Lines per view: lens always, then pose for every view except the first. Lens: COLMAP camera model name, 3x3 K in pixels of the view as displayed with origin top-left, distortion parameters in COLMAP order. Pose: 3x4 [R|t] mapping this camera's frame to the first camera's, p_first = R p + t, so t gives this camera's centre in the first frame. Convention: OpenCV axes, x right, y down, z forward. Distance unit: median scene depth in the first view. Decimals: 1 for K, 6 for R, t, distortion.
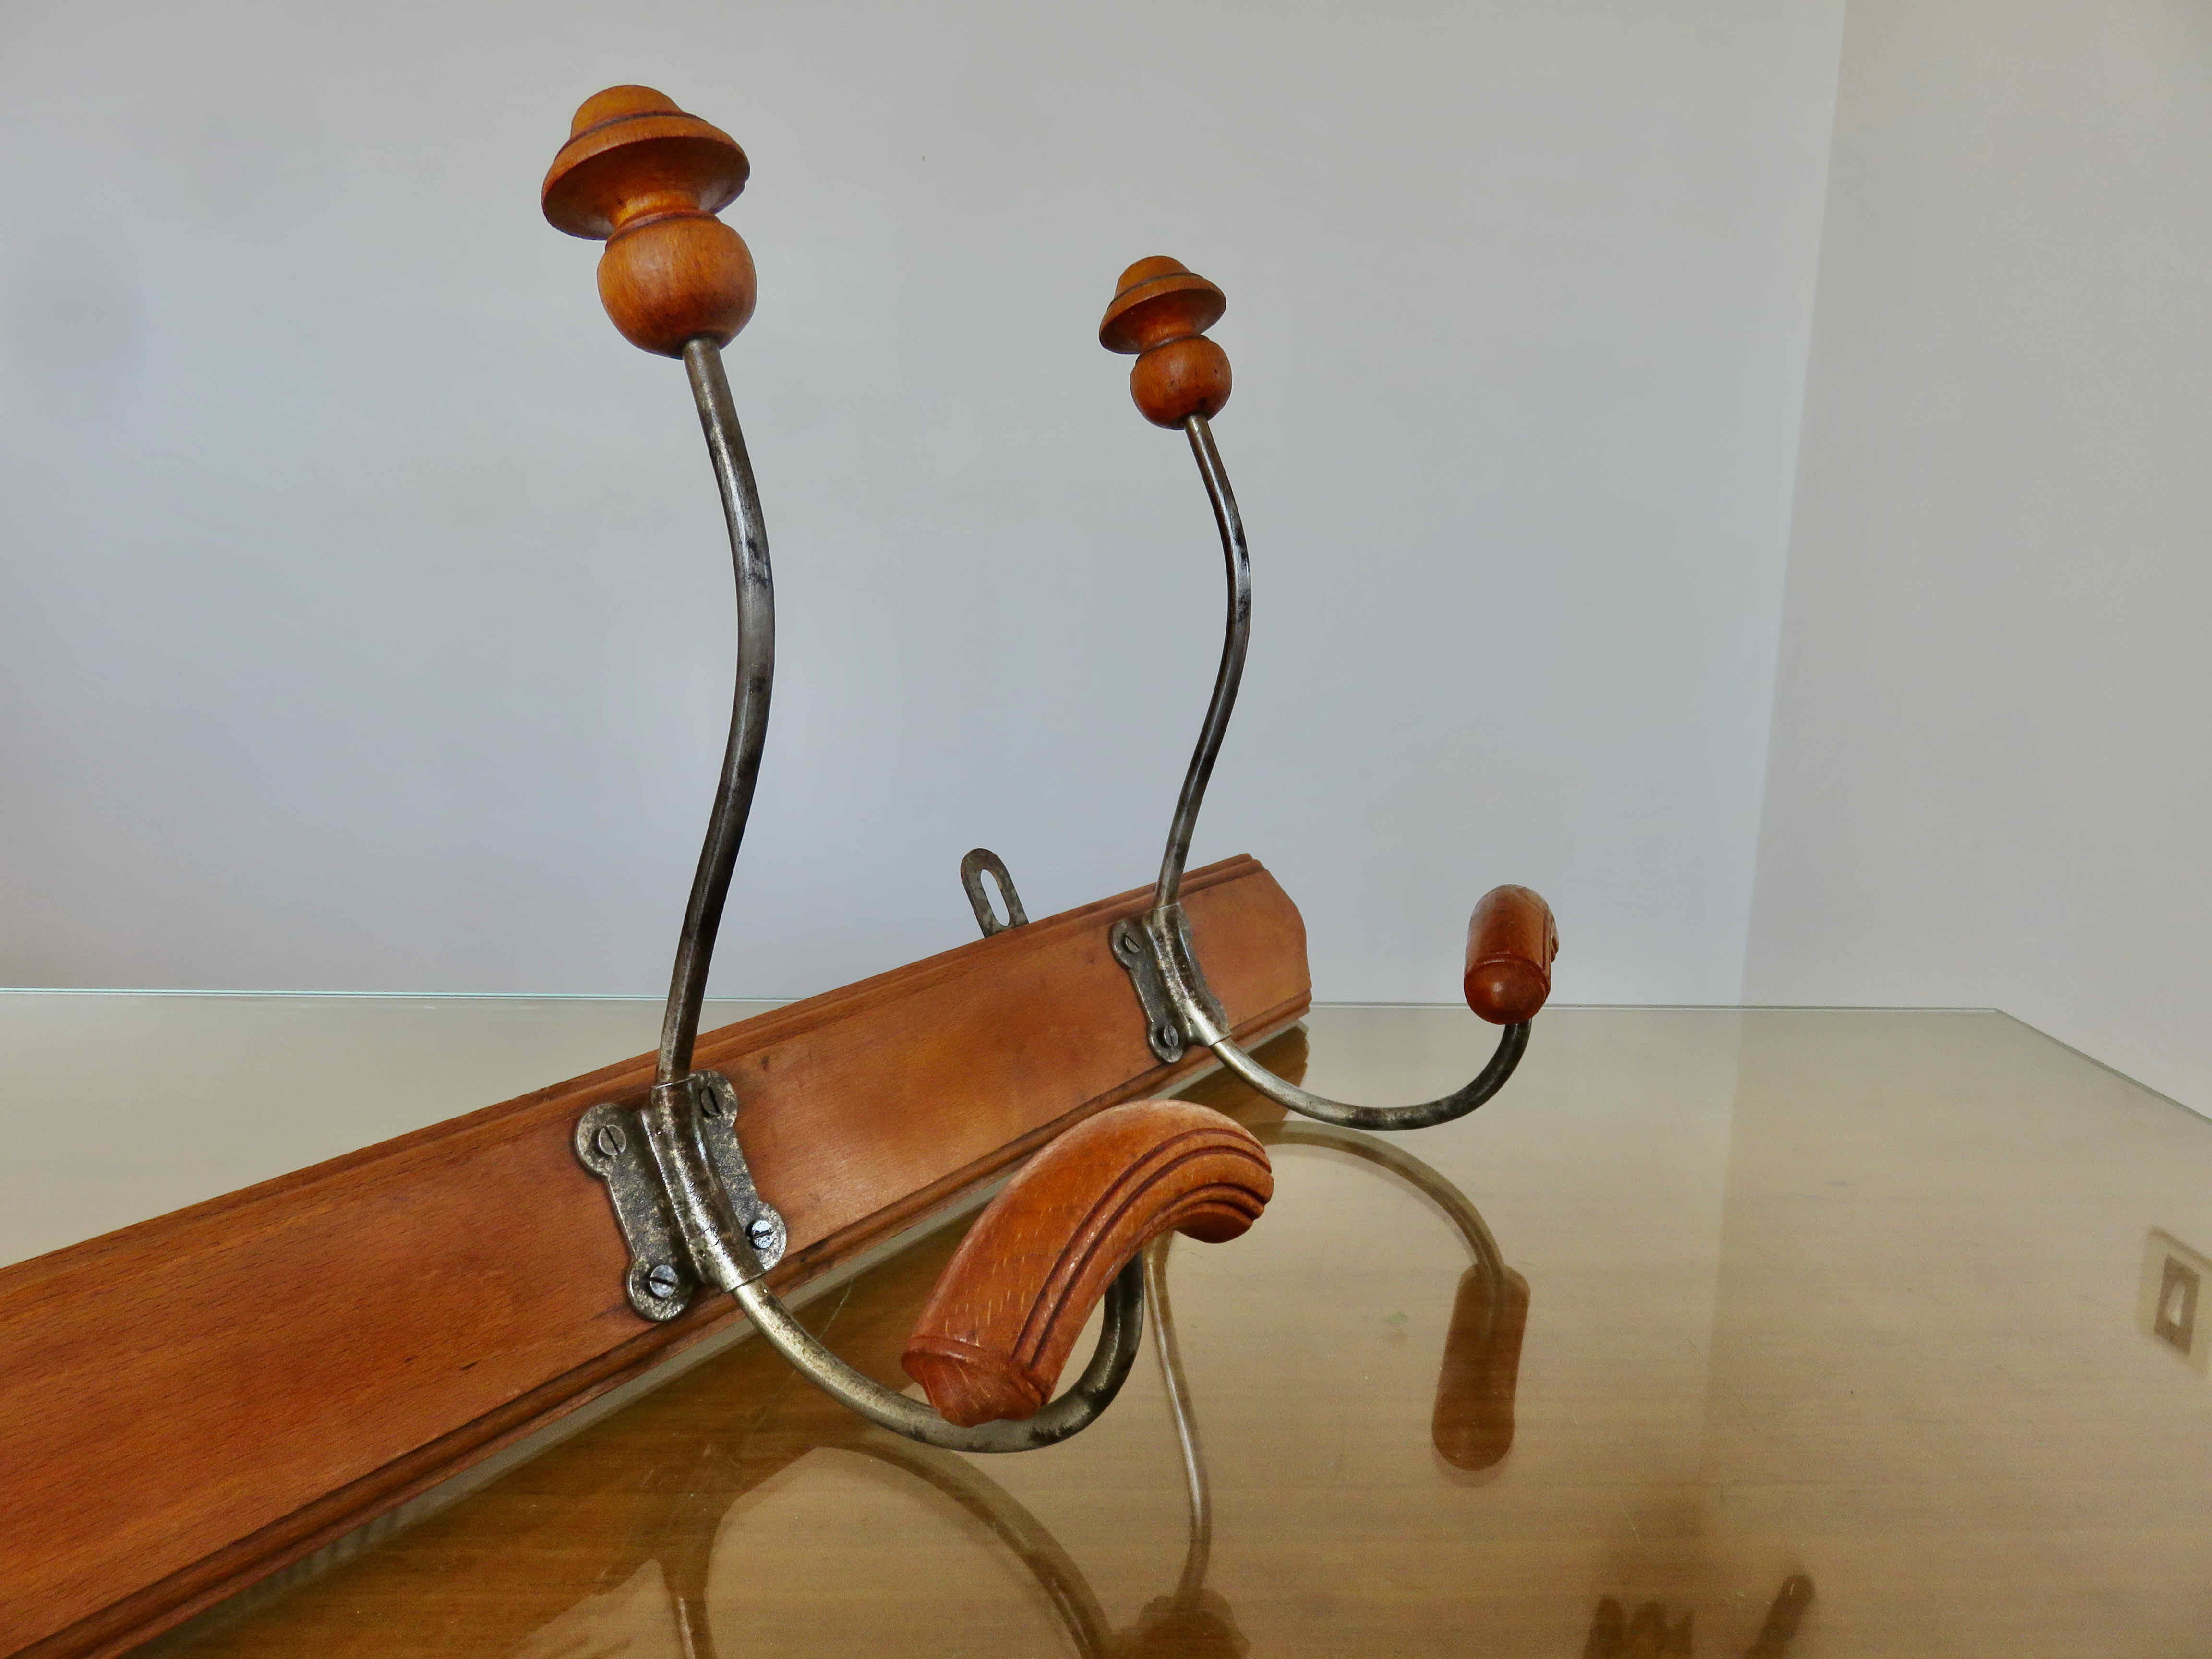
lens RADIAL K [[1679.7, 0, 1106.0], [0, 1679.7, 829.5], [0, 0, 1]] dist [-0.005449, -0.001148]
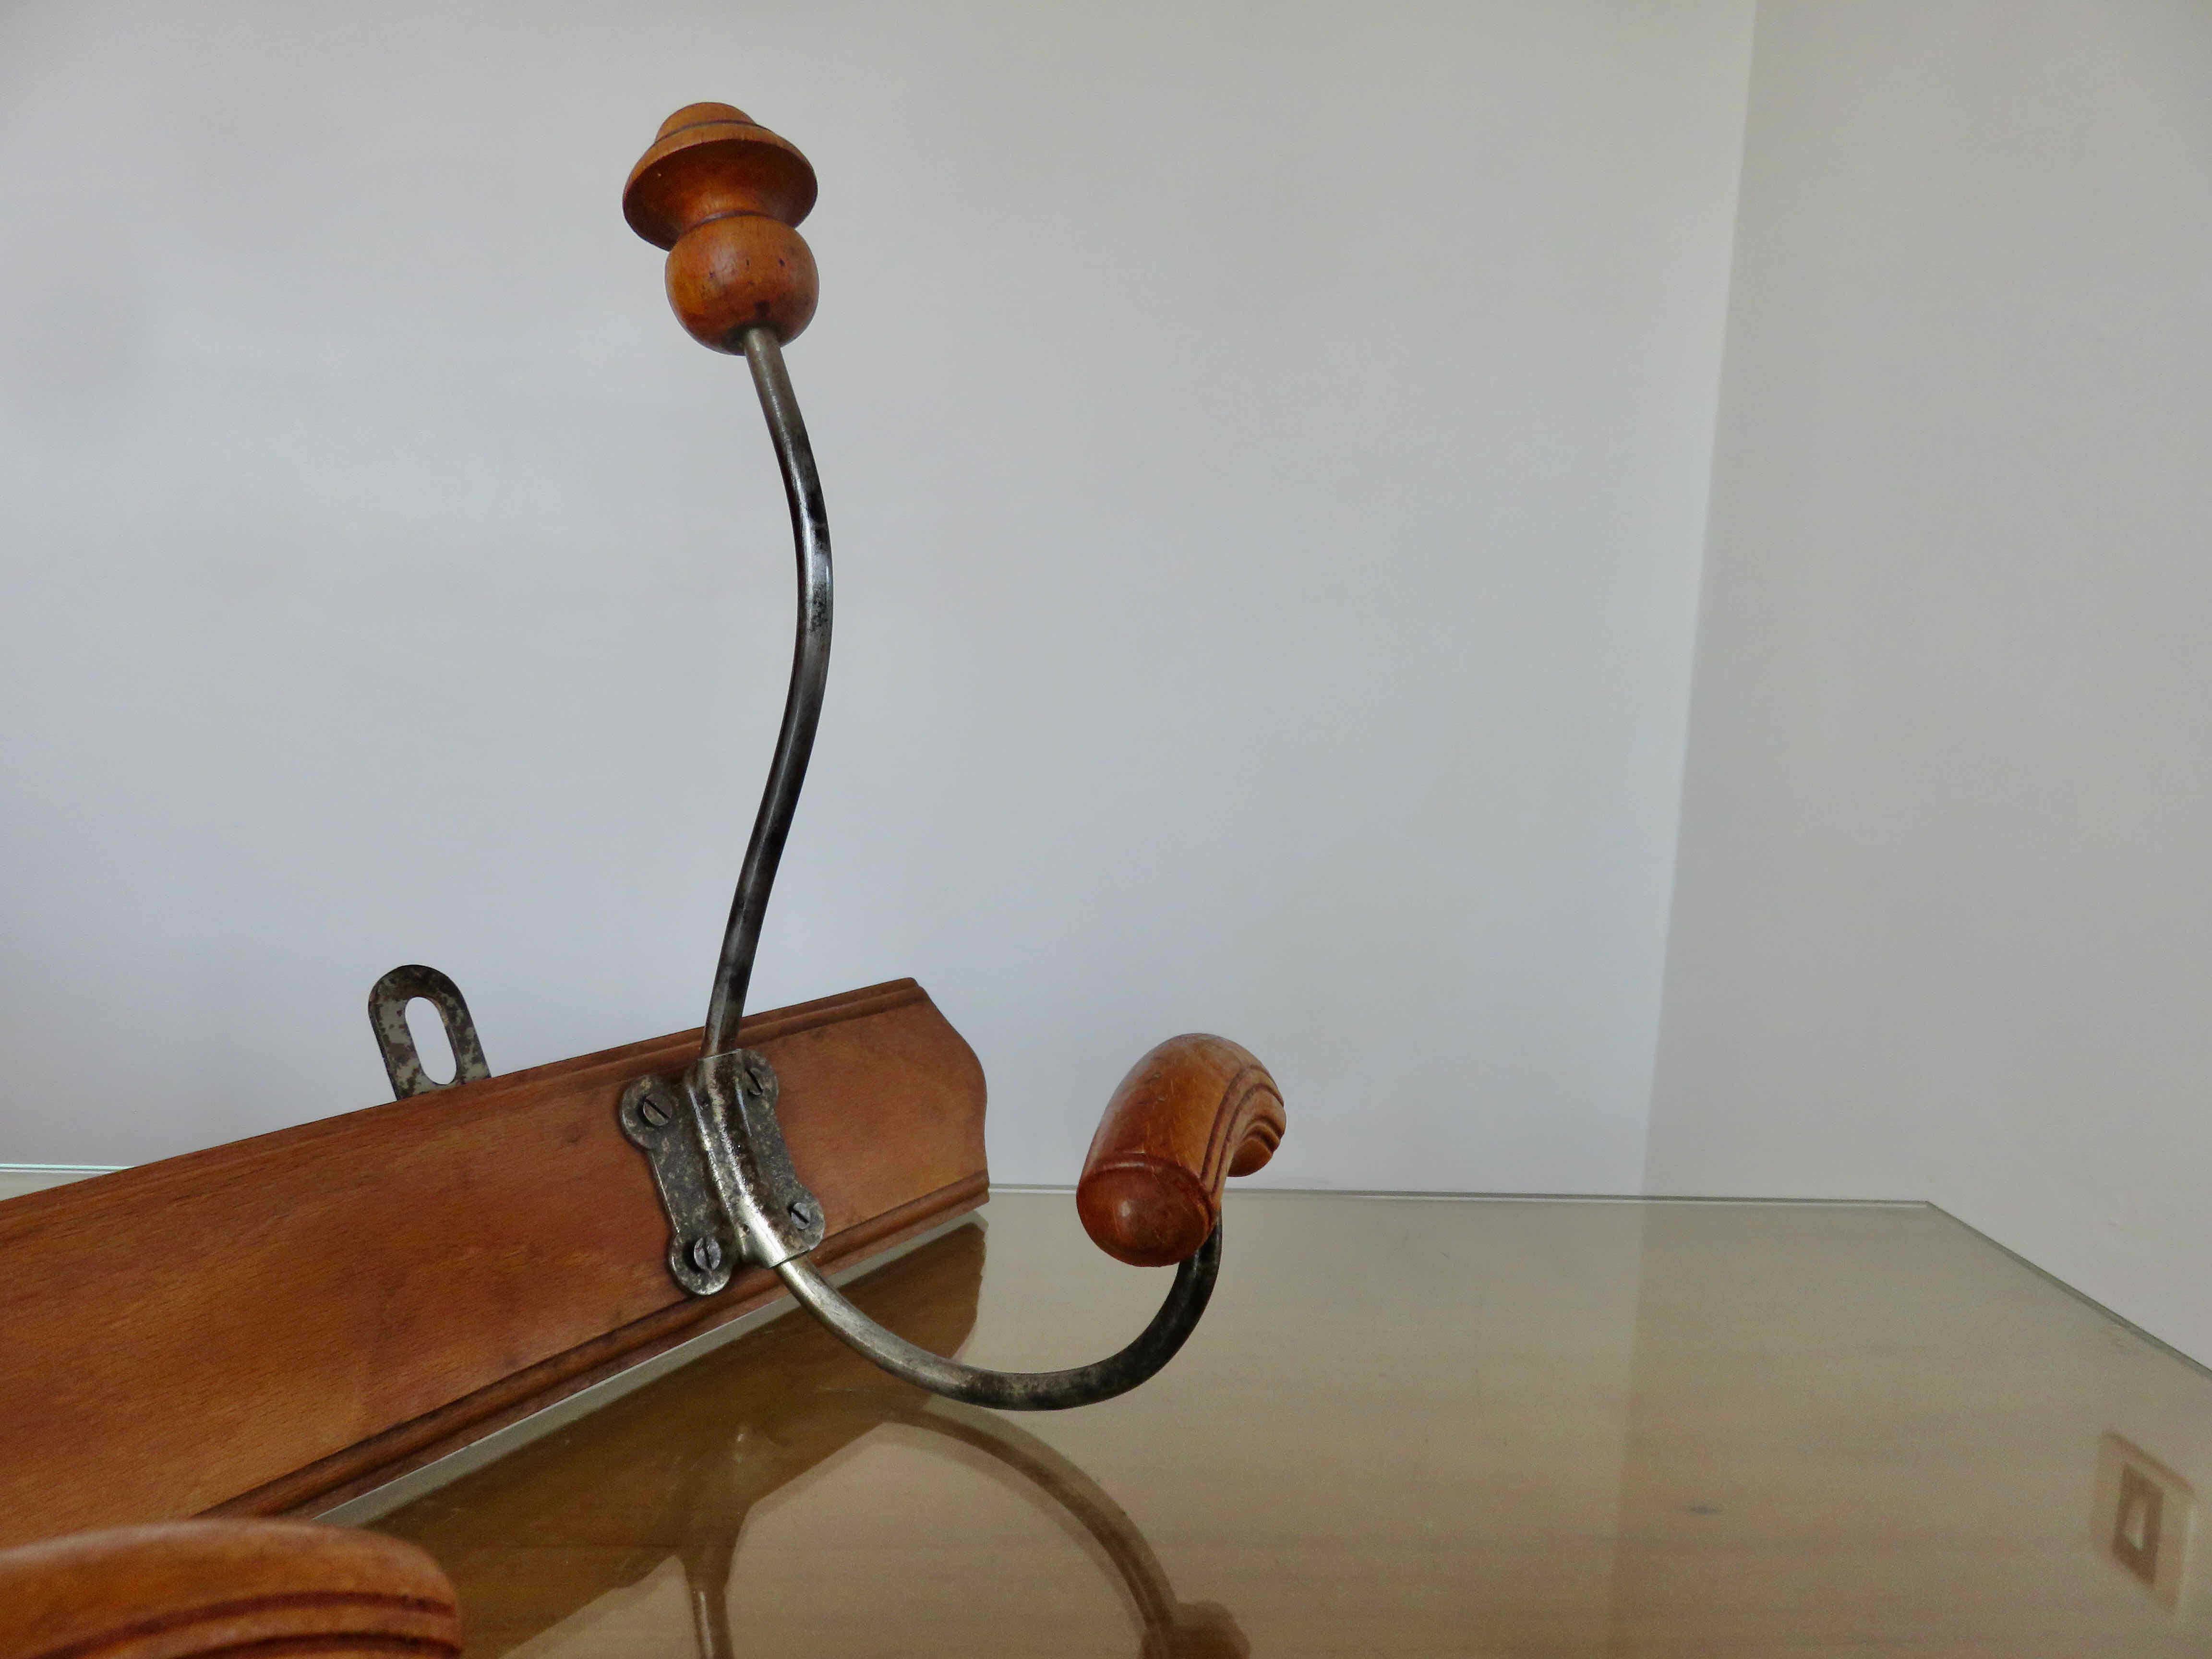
lens RADIAL K [[1679.7, 0, 1106.0], [0, 1679.7, 829.5], [0, 0, 1]] dist [-0.005449, -0.001148]
pose [[0.999114, 0.019135, 0.037473, 0.170777], [-0.016444, 0.997352, -0.070837, 0.000577], [-0.038729, 0.070158, 0.996784, 0.328656]]
